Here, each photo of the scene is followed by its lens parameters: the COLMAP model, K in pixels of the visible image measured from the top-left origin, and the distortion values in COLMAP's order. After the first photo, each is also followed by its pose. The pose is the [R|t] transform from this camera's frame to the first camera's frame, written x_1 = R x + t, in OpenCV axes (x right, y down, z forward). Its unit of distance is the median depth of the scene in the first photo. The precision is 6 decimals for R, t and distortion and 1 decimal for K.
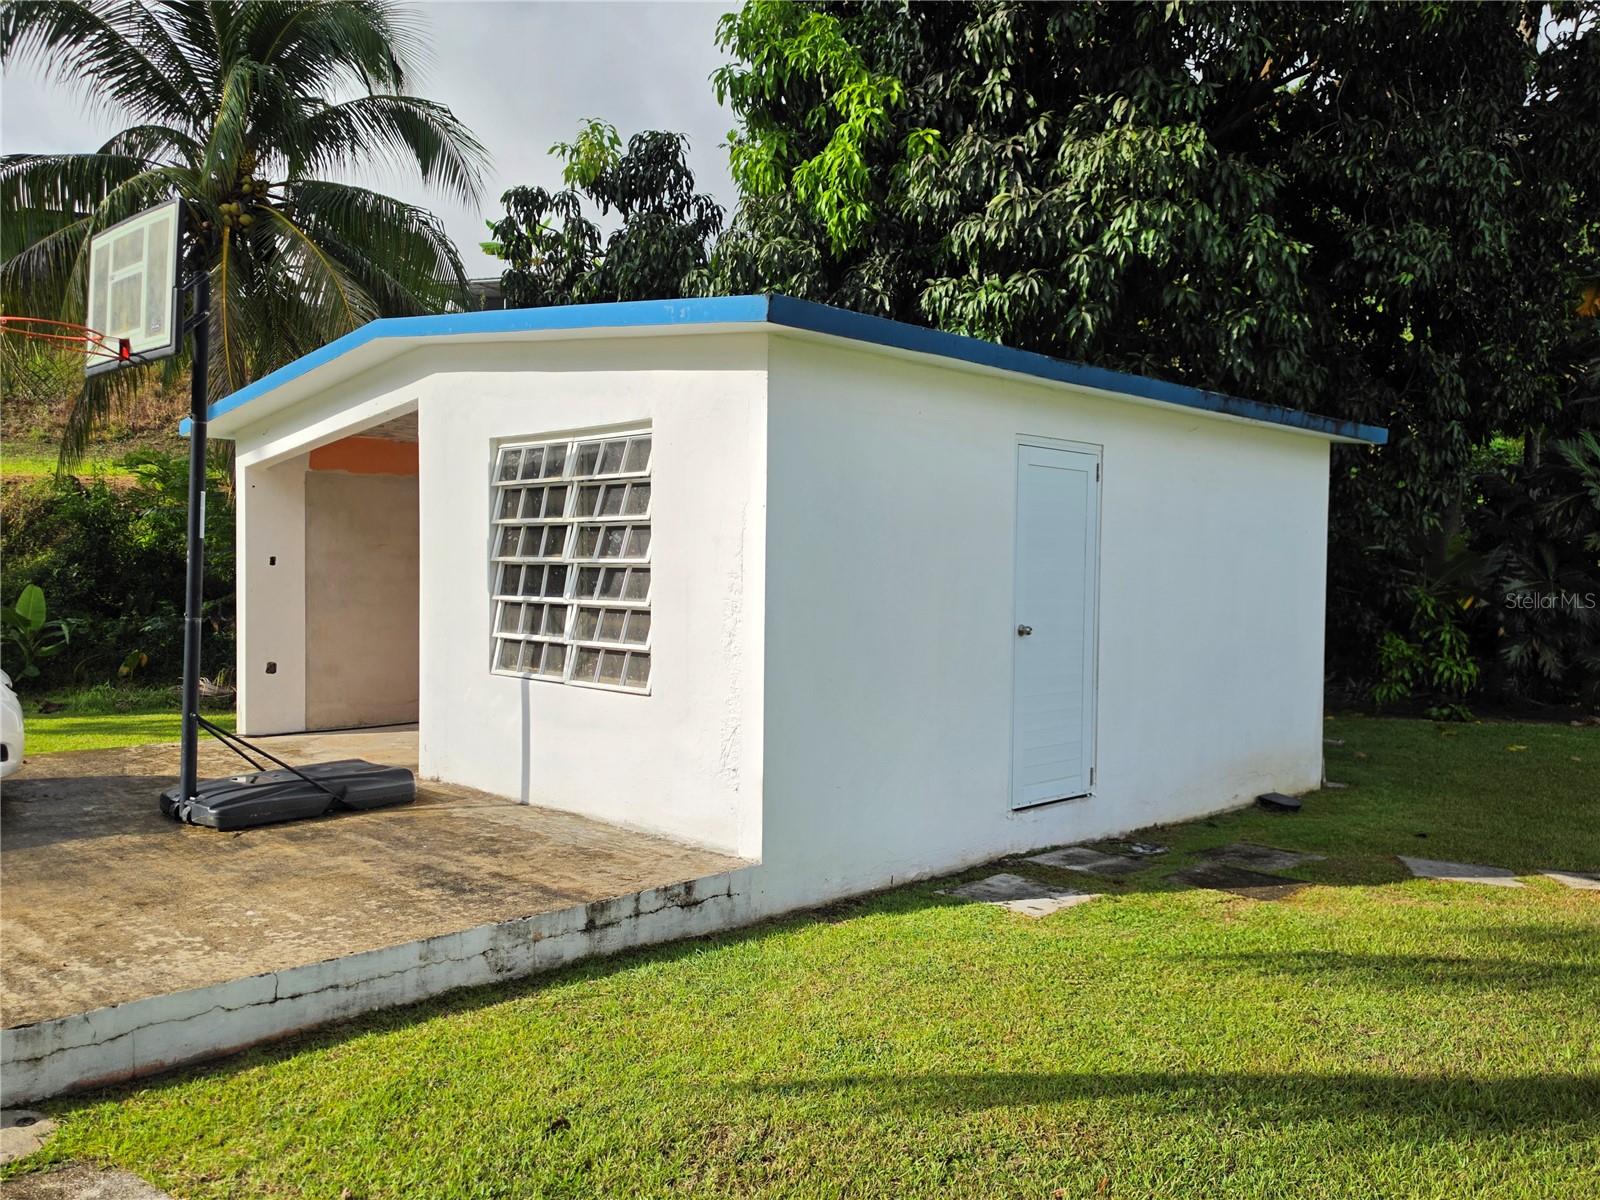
lens RADIAL K [[1241.0, 0, 773.2], [0, 1241.0, 630.0], [0, 0, 1]] dist [0.103055, -0.147298]
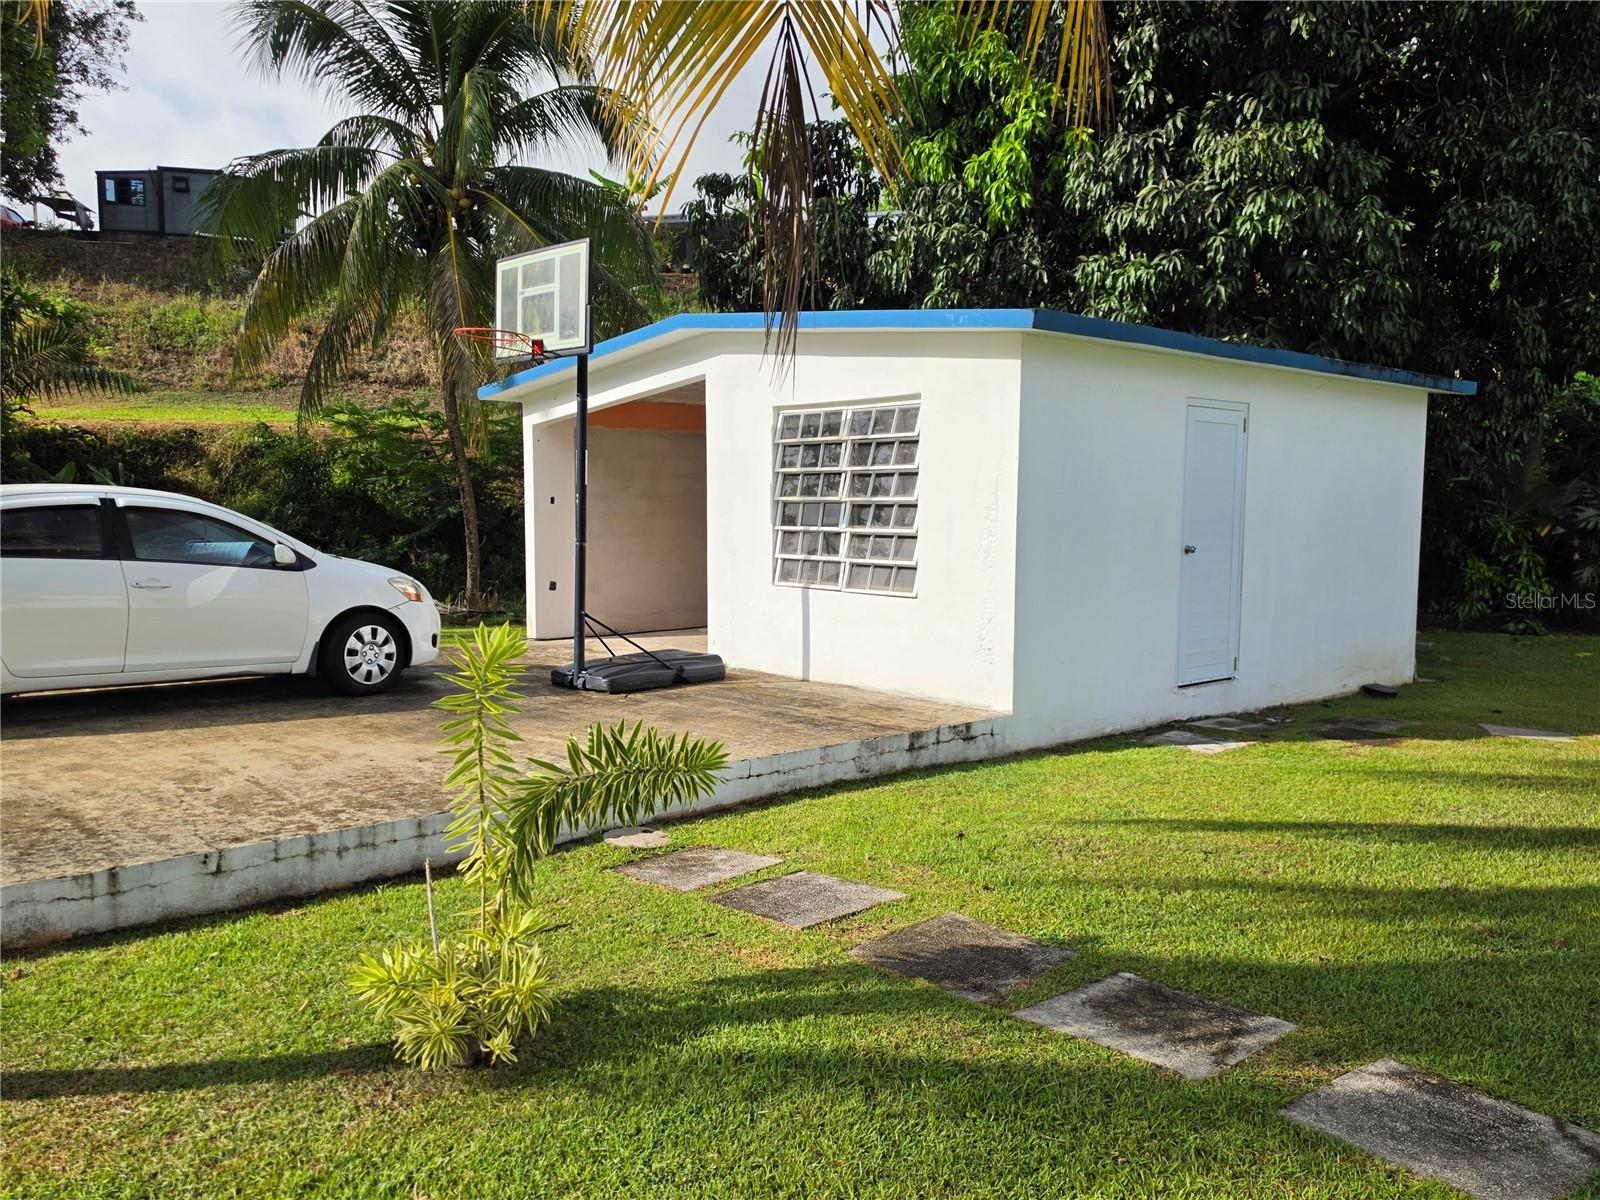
lens RADIAL K [[1241.0, 0, 773.2], [0, 1241.0, 630.0], [0, 0, 1]] dist [0.103055, -0.147298]
pose [[0.998848, -0.001223, -0.047978, -0.118042], [0.003710, 0.998652, 0.051765, 0.010369], [0.047850, -0.051883, 0.997506, -0.230310]]
